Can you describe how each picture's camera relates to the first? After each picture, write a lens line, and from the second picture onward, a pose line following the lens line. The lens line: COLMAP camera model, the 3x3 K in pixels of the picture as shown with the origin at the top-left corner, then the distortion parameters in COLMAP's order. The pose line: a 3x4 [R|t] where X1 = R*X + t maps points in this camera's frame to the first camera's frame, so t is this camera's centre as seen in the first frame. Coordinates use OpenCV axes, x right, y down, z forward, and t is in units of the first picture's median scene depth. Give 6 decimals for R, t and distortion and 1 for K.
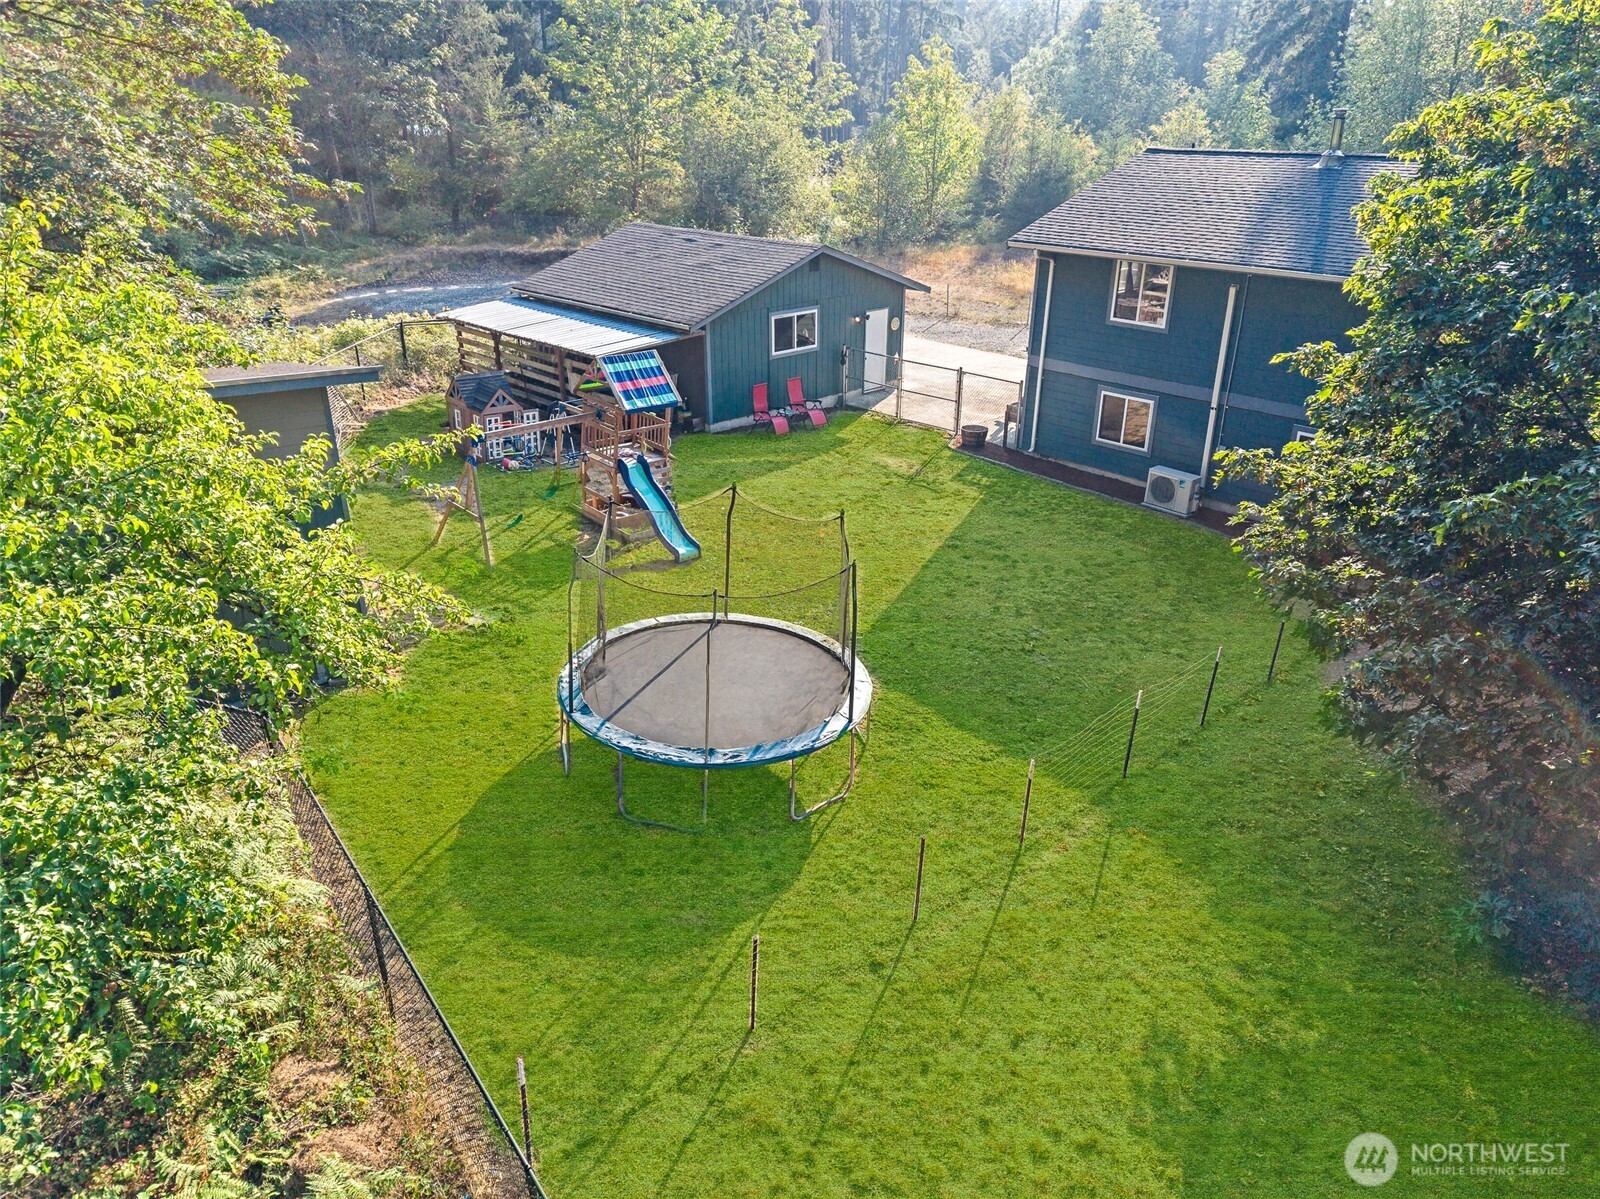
lens RADIAL K [[1067.6, 0, 800.0], [0, 1067.6, 599.5], [0, 0, 1]] dist [0.042631, -0.057704]
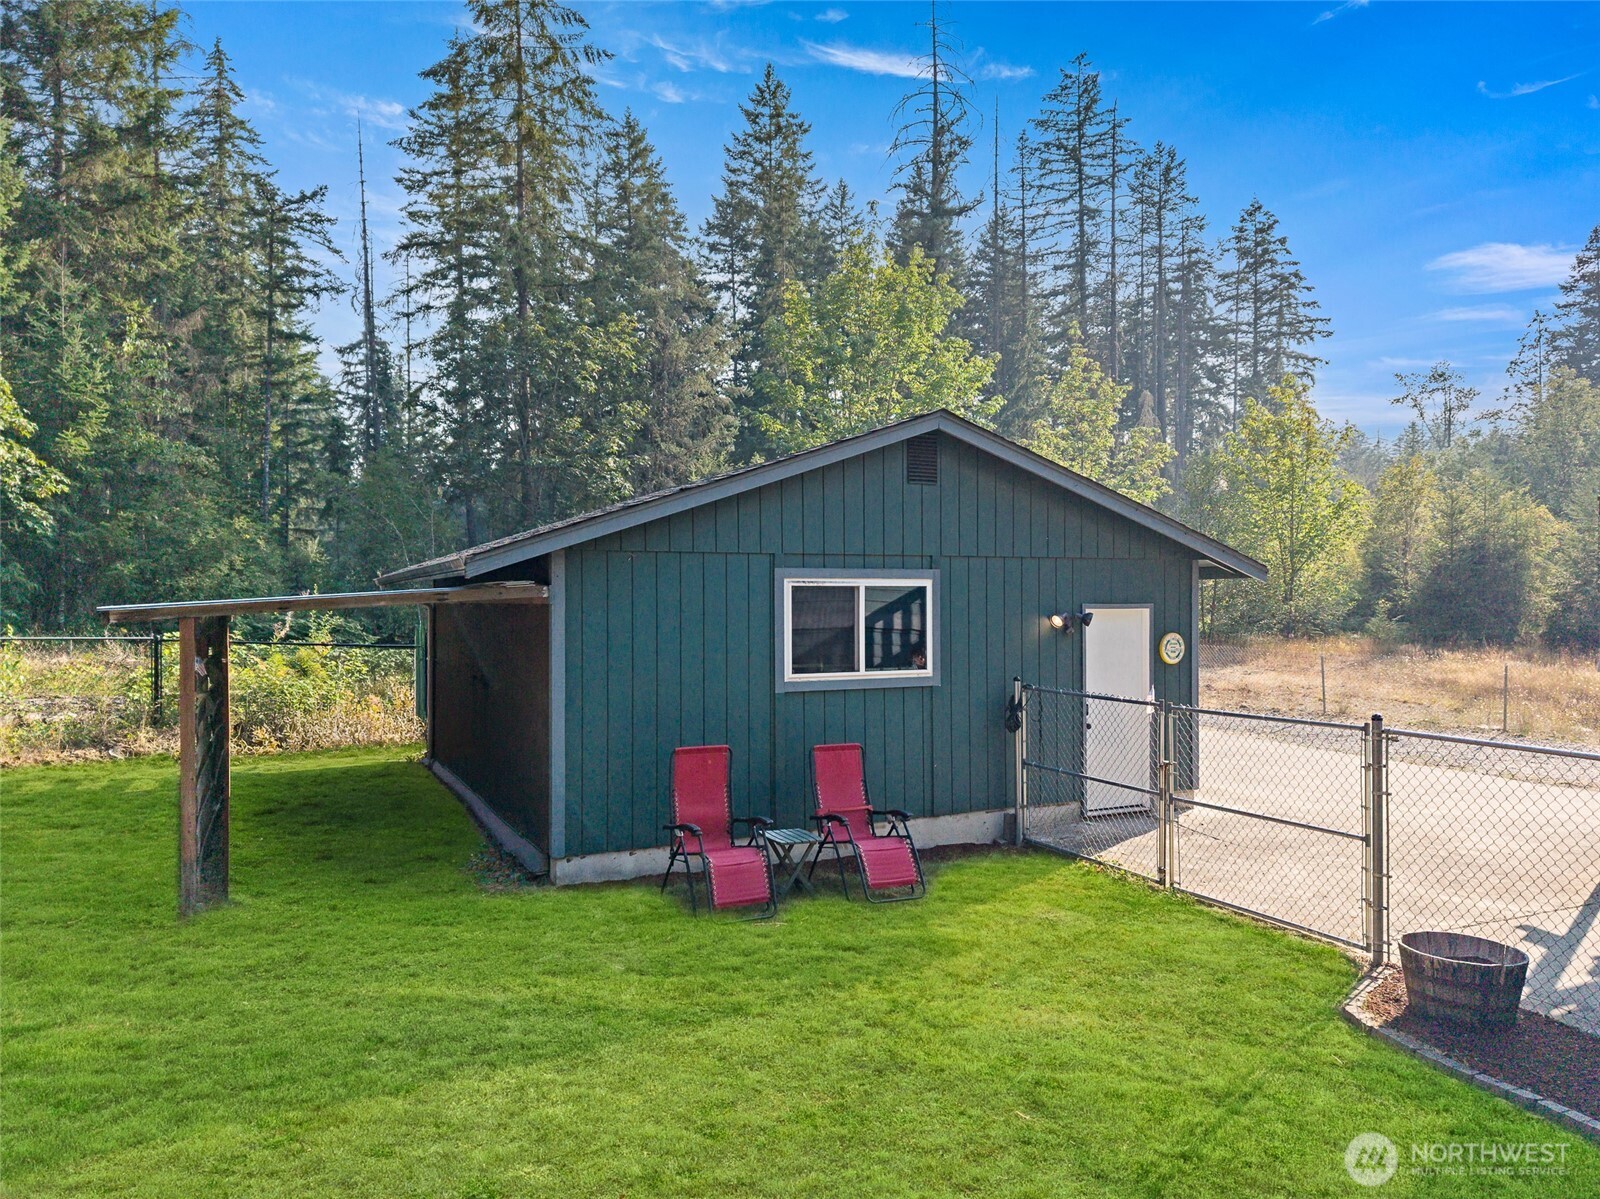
lens RADIAL K [[1067.6, 0, 800.0], [0, 1067.6, 599.5], [0, 0, 1]] dist [0.042631, -0.057704]
pose [[0.947846, -0.011398, -0.318526, 0.090384], [-0.122764, 0.909201, -0.397847, -0.106440], [0.294139, 0.416201, 0.860383, 0.652585]]
